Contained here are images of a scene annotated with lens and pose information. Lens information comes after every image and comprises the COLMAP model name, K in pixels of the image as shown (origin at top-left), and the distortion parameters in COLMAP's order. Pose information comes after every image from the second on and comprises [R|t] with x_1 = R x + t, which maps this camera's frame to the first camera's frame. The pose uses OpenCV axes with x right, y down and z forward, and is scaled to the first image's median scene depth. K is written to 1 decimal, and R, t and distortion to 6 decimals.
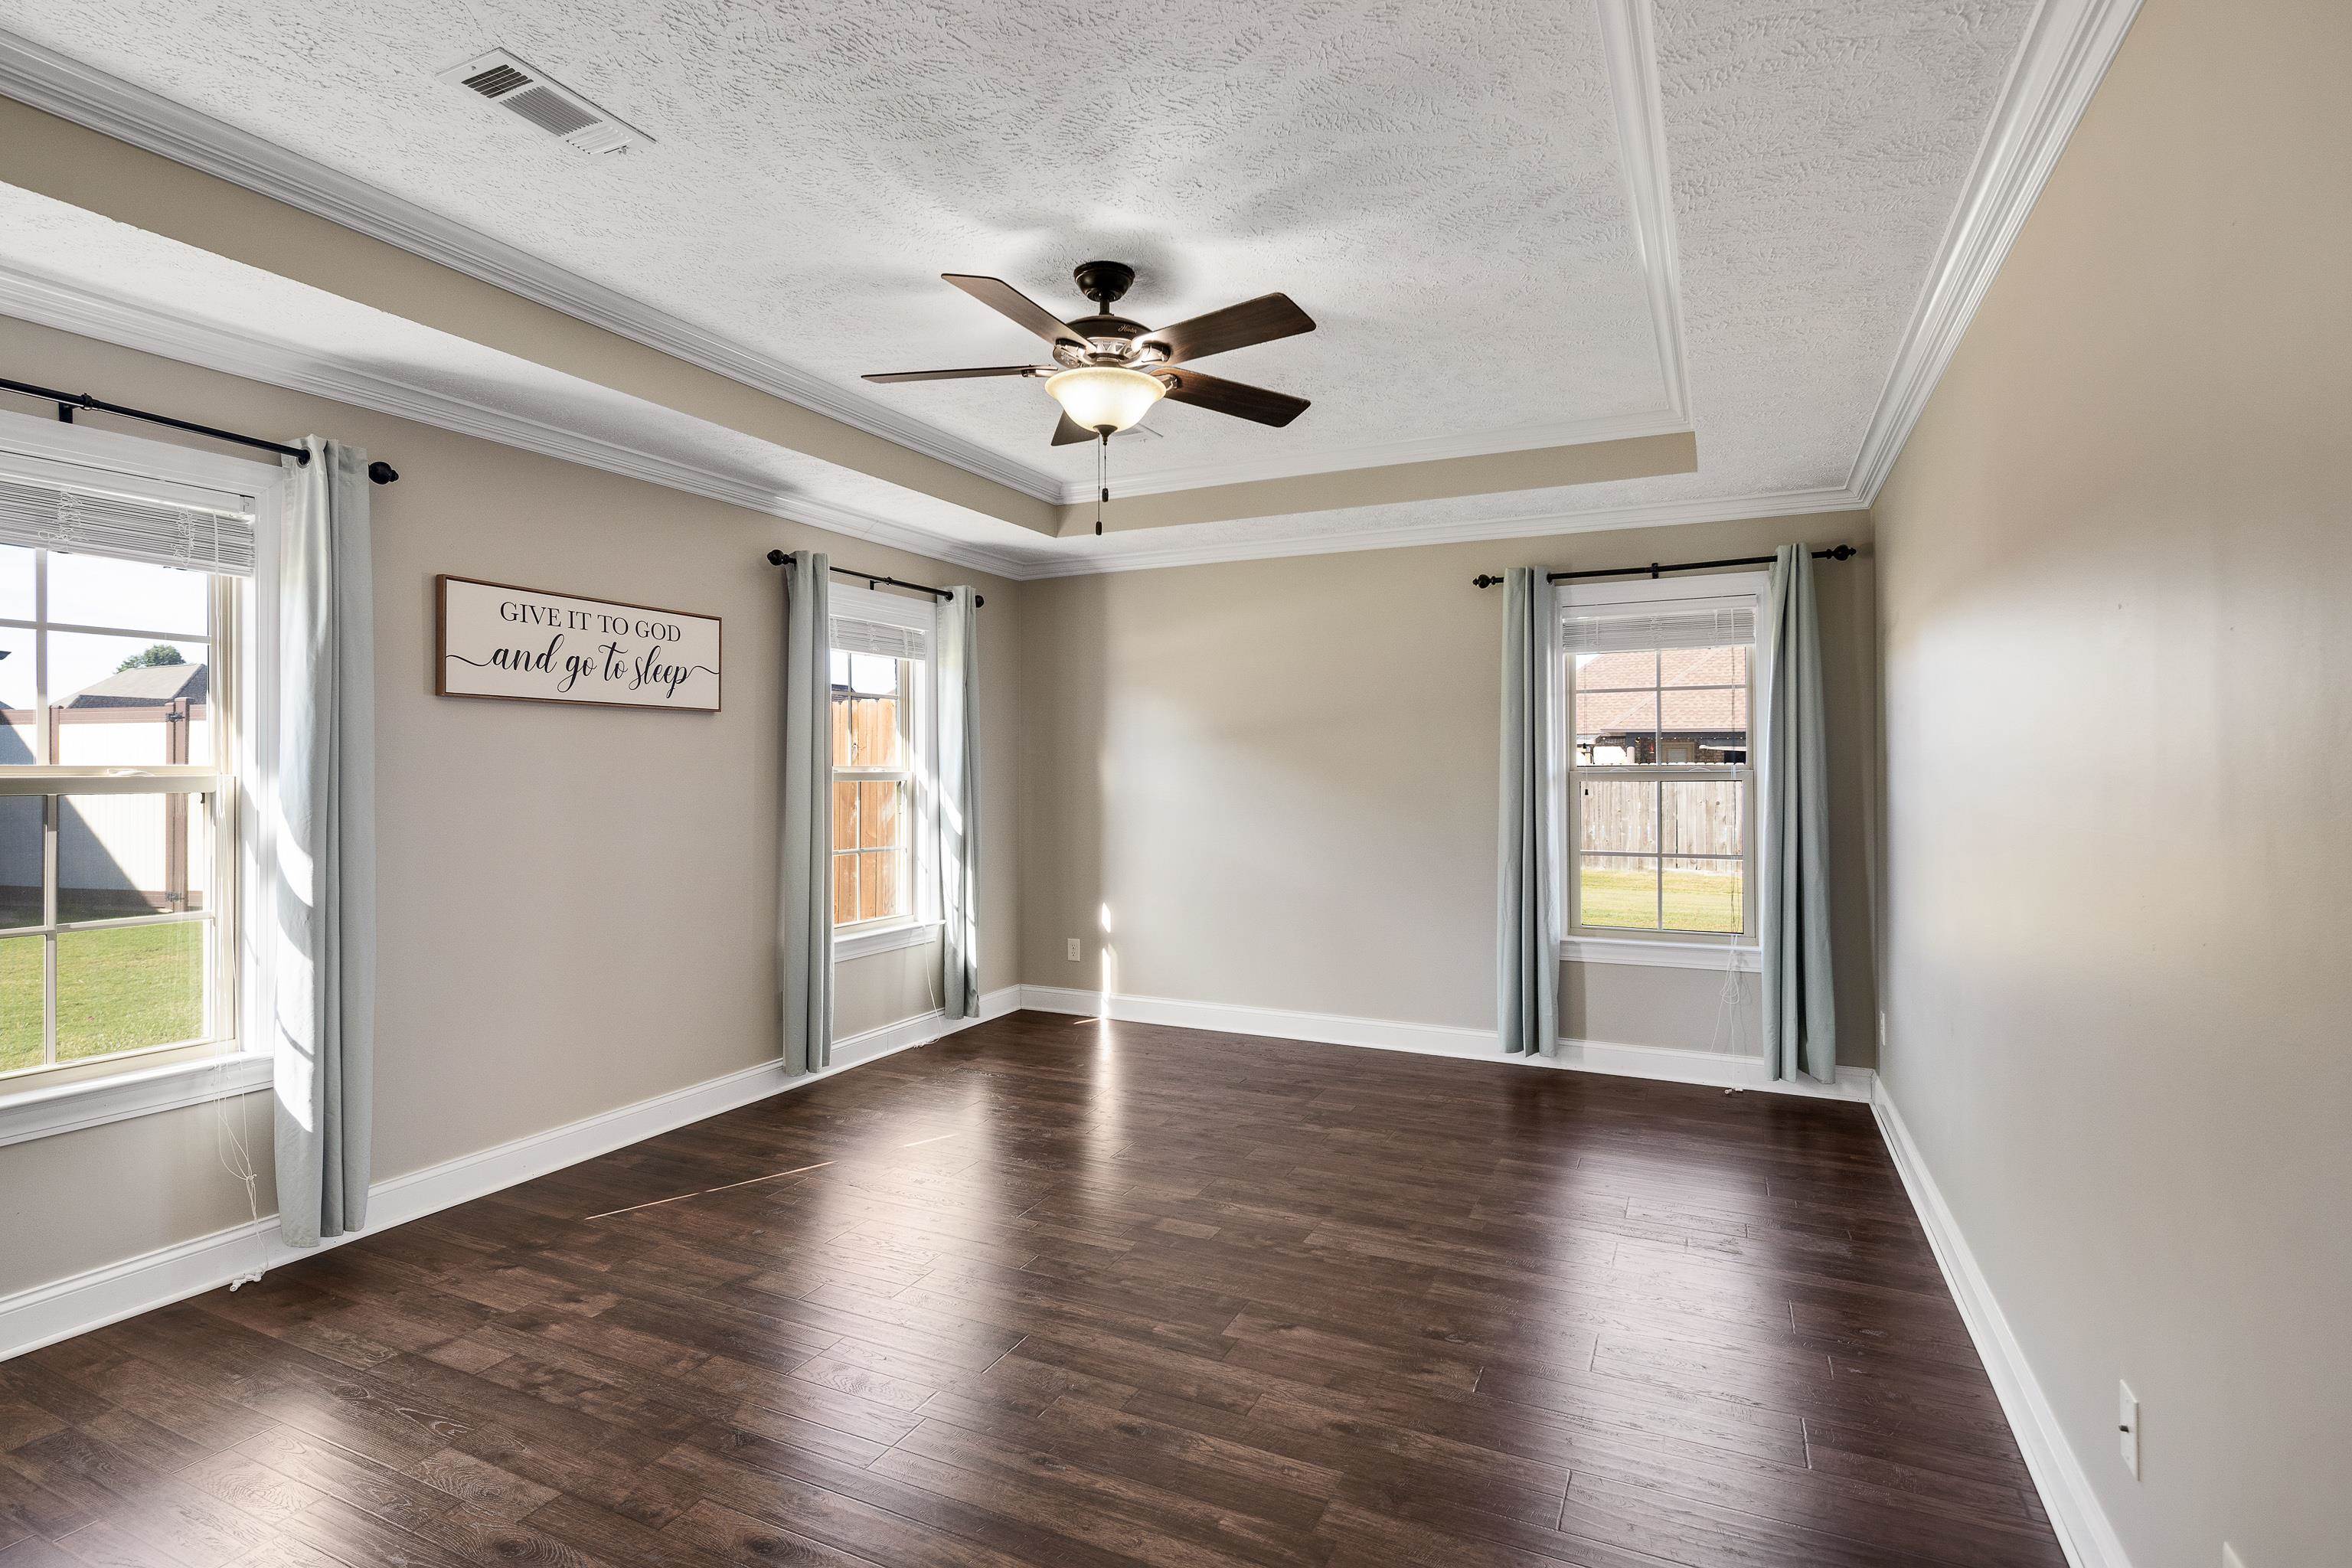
lens RADIAL K [[1146.7, 0, 1163.9], [0, 1146.7, 775.2], [0, 0, 1]] dist [0.004135, 0.000411]
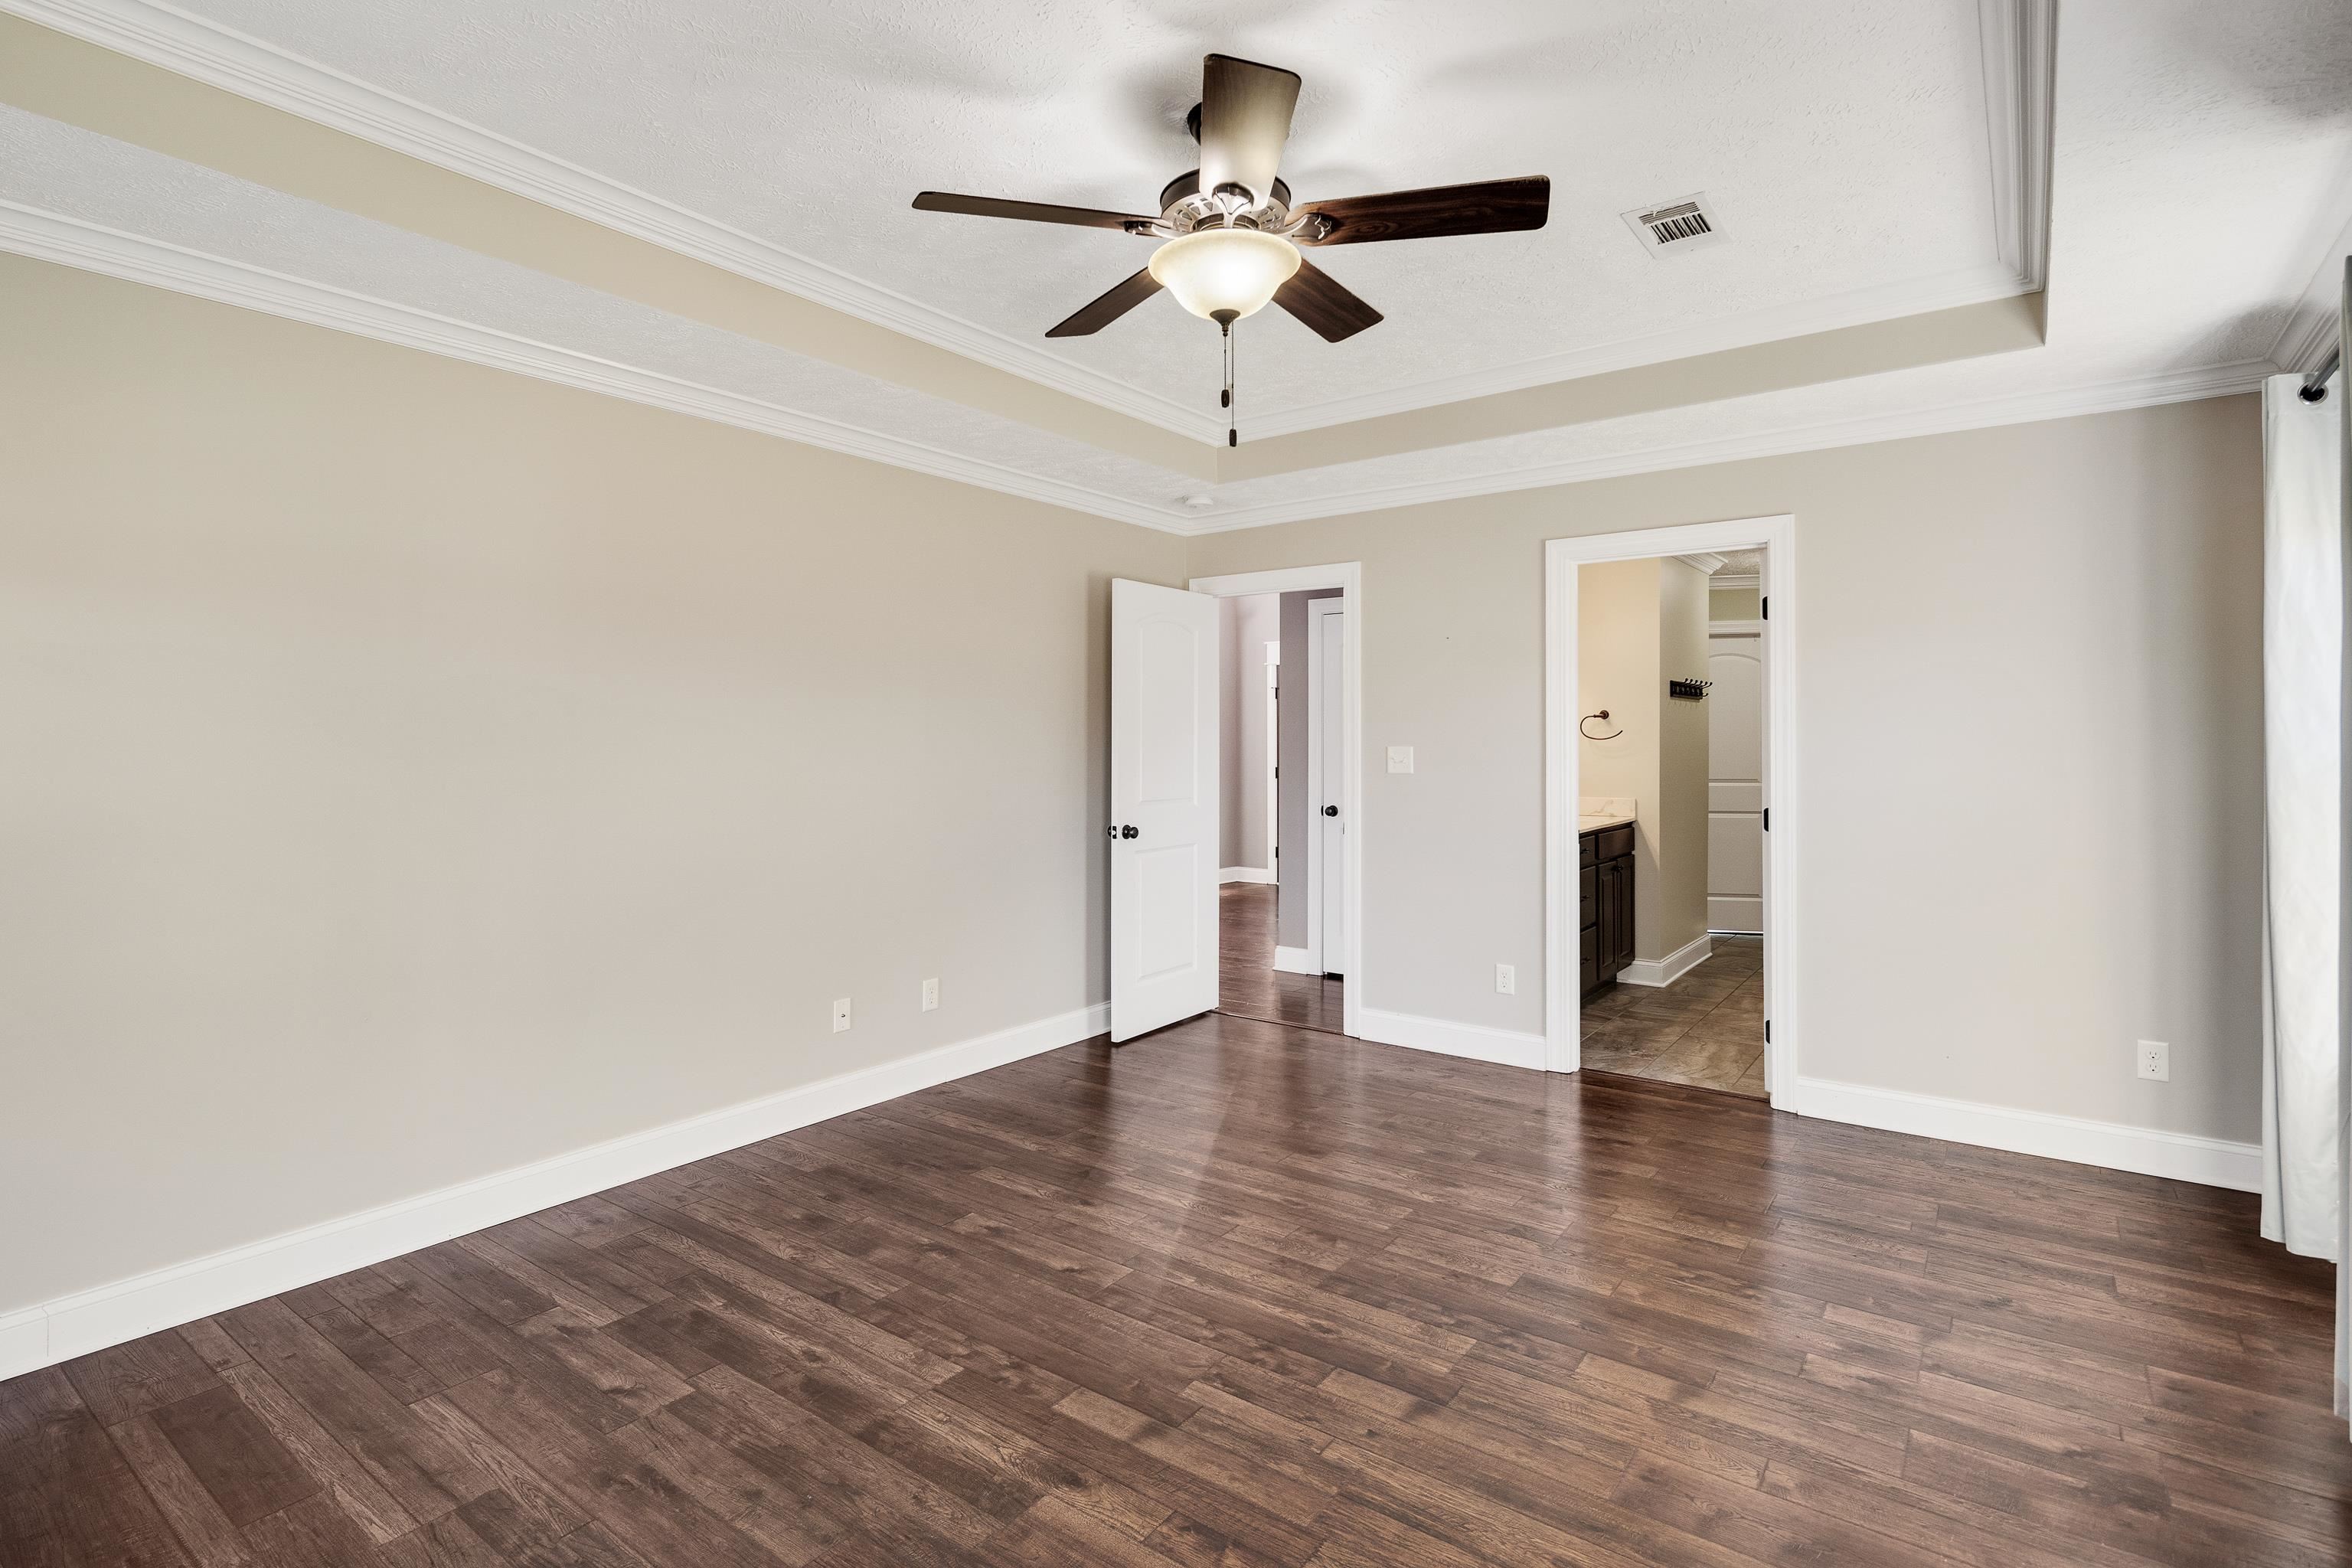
lens RADIAL K [[1146.7, 0, 1166.0], [0, 1146.7, 772.4], [0, 0, 1]] dist [0.004135, 0.000411]
pose [[-0.982056, -0.004325, 0.188539, -0.158214], [0.001566, 0.999516, 0.031086, -0.009304], [-0.188582, 0.030823, -0.981574, 1.795684]]
